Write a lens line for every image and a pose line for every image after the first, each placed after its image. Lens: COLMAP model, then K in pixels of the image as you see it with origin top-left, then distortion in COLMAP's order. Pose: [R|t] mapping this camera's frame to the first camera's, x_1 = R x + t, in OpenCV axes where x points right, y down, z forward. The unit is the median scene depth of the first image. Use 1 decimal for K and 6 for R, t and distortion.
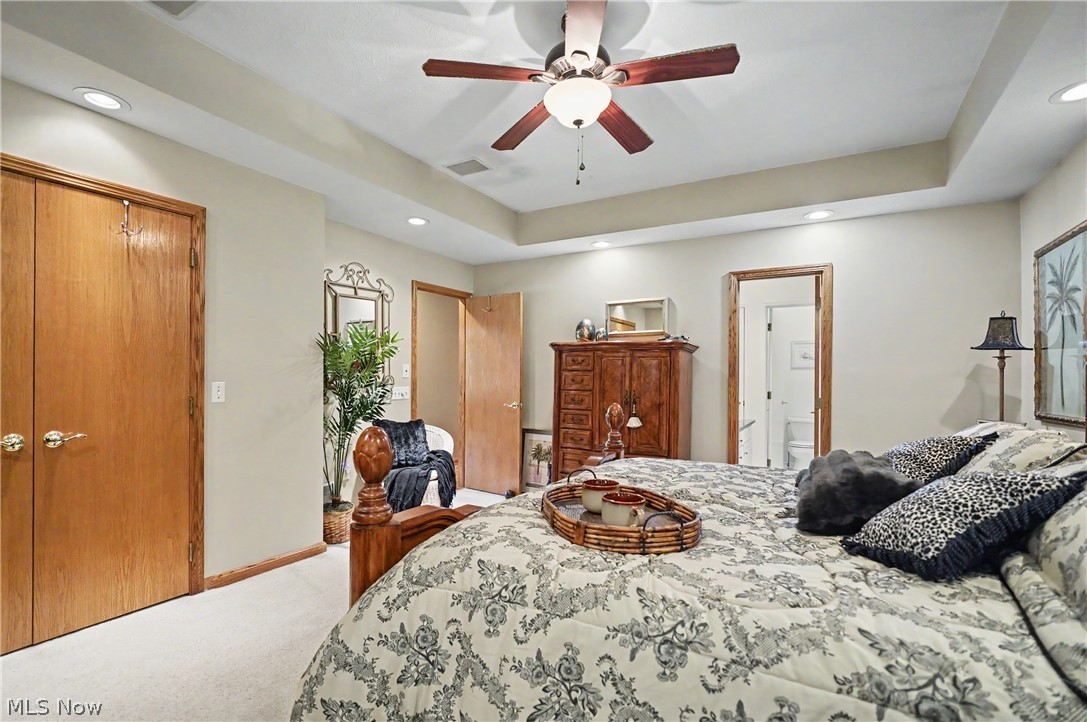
lens RADIAL K [[496.9, 0, 544.6], [0, 496.9, 371.2], [0, 0, 1]] dist [-0.022852, -0.000043]
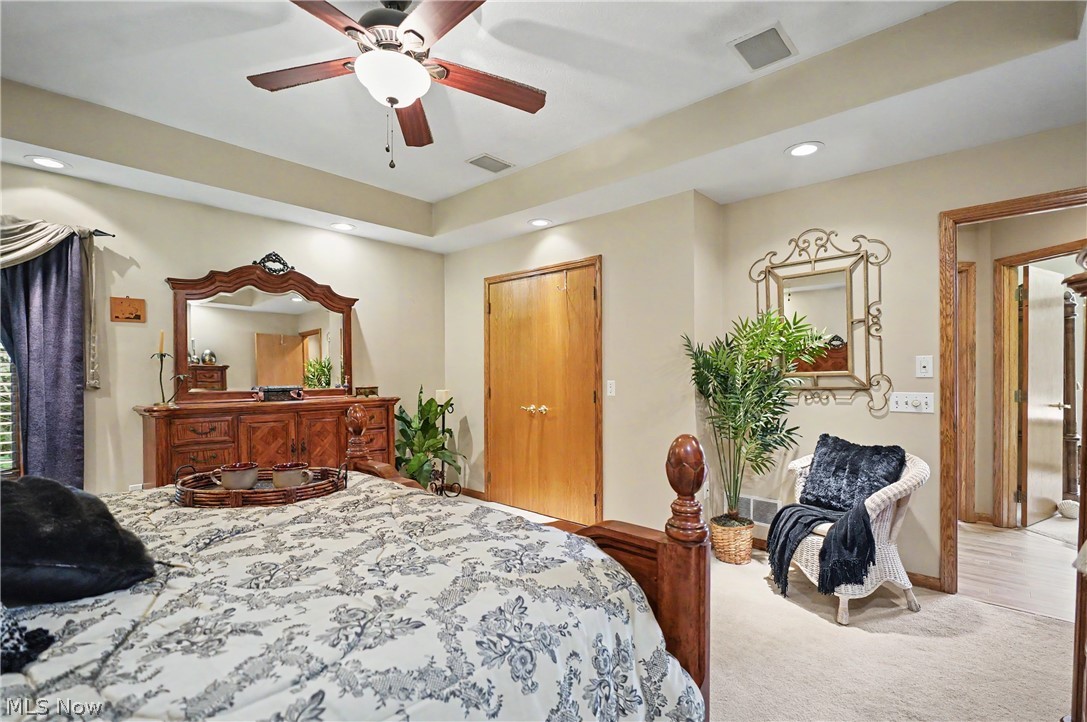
lens RADIAL K [[496.9, 0, 545.8], [0, 496.9, 365.6], [0, 0, 1]] dist [-0.022852, -0.000043]
pose [[-0.230731, -0.025436, -0.972685, 0.530877], [0.008716, 0.999564, -0.028207, 0.014311], [0.972978, -0.014986, -0.230409, 0.884811]]
